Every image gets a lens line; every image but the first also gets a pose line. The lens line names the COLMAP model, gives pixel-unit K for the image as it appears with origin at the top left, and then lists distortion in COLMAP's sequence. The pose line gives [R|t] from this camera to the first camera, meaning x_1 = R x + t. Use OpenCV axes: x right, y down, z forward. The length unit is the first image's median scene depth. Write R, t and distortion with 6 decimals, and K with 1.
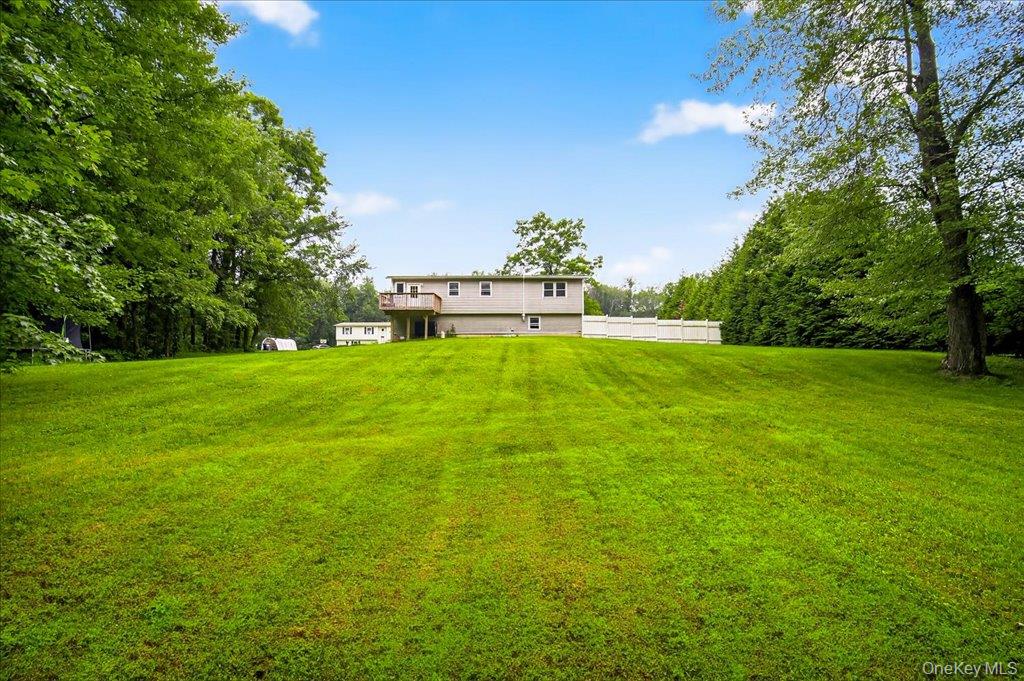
lens RADIAL K [[411.4, 0, 502.0], [0, 411.4, 342.7], [0, 0, 1]] dist [-0.001970, -0.000225]
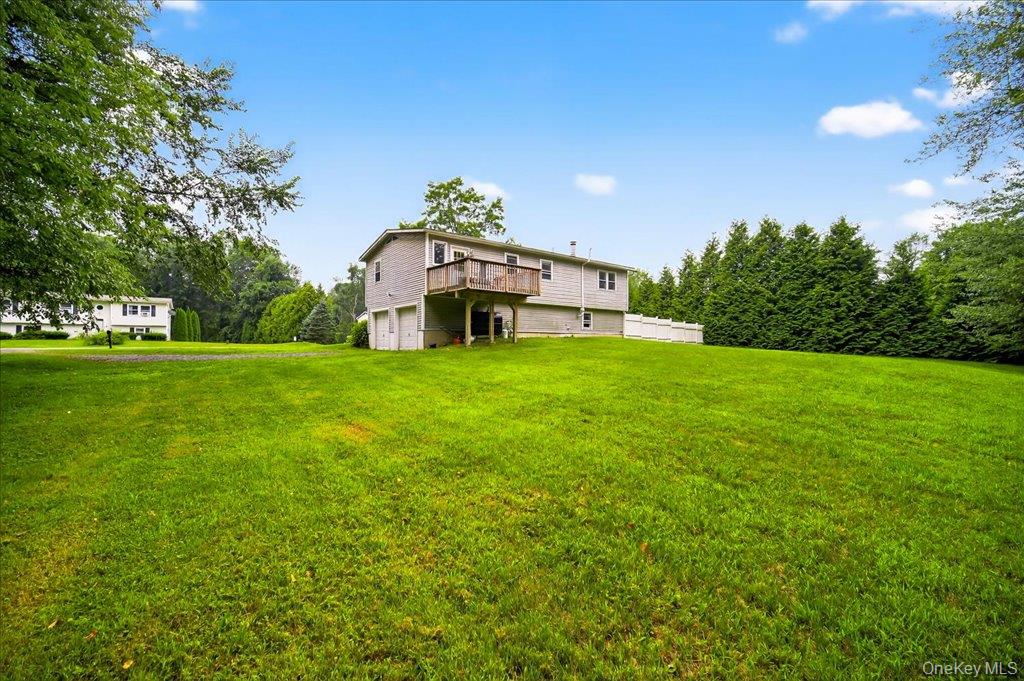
lens RADIAL K [[411.4, 0, 502.0], [0, 411.4, 342.7], [0, 0, 1]] dist [-0.001970, -0.000225]
pose [[0.794237, 0.003181, 0.607600, -0.537133], [-0.021965, 0.999483, 0.023479, -0.019635], [-0.607211, -0.031994, 0.793896, 0.471430]]
